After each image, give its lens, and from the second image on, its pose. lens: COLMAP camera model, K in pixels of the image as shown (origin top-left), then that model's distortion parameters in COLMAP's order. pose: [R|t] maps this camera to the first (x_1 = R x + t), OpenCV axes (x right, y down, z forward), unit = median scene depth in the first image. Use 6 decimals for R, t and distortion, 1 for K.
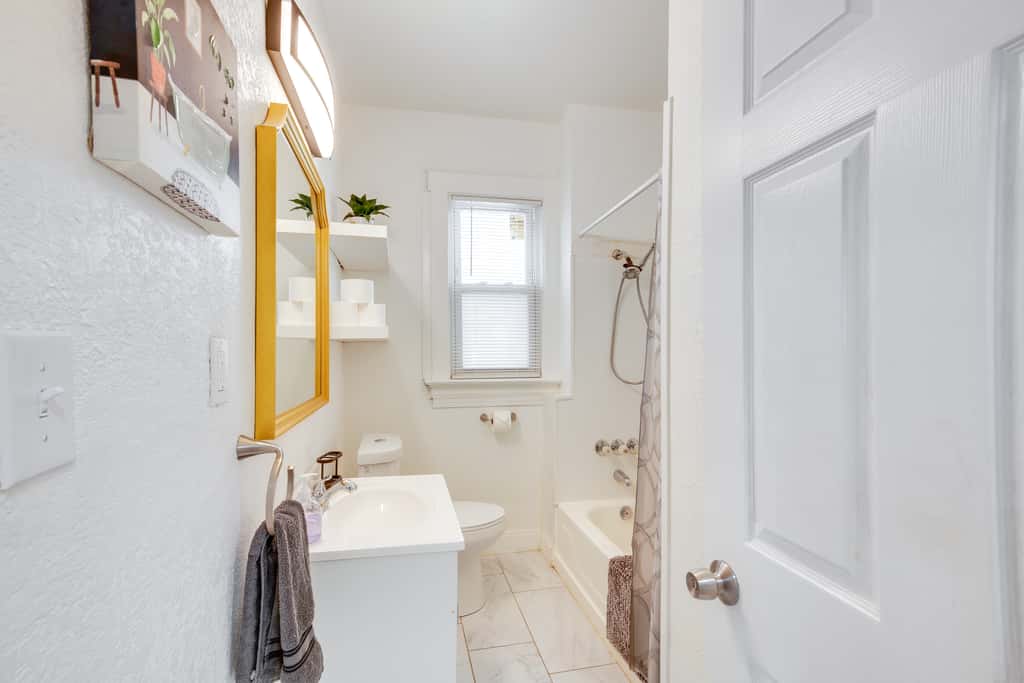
lens RADIAL K [[502.3, 0, 512.0], [0, 502.3, 341.5], [0, 0, 1]] dist [-0.001911, -0.000621]
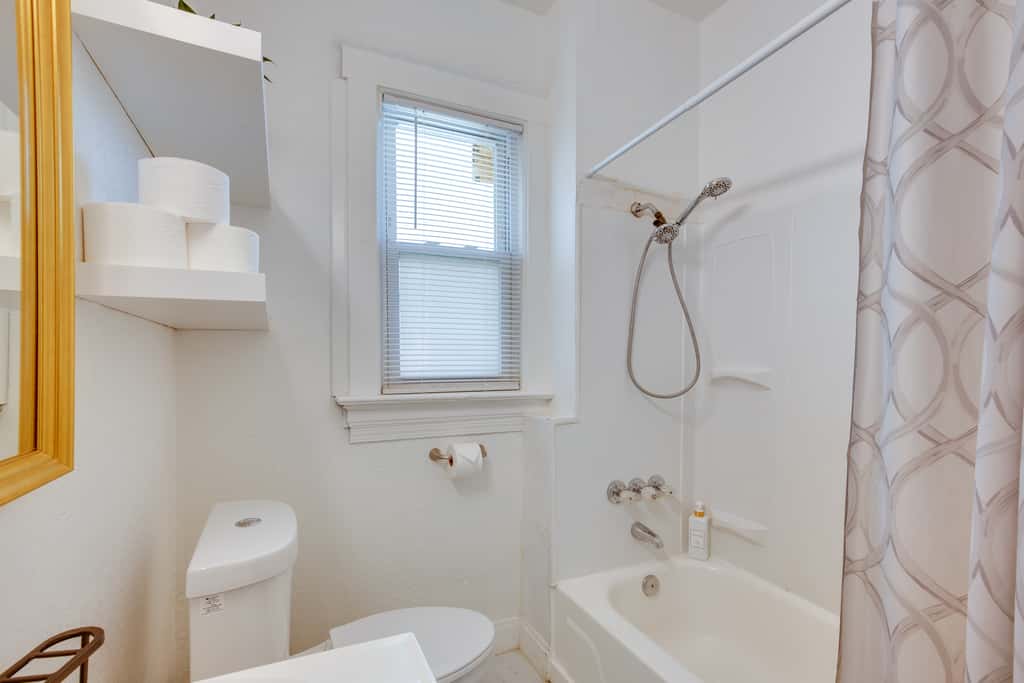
lens RADIAL K [[504.1, 0, 544.6], [0, 504.1, 357.6], [0, 0, 1]] dist [-0.002125, -0.000583]
pose [[0.966666, 0.003092, 0.256021, -0.087287], [-0.005855, 0.999933, 0.010031, 0.022950], [-0.255973, -0.011195, 0.966619, 0.360749]]
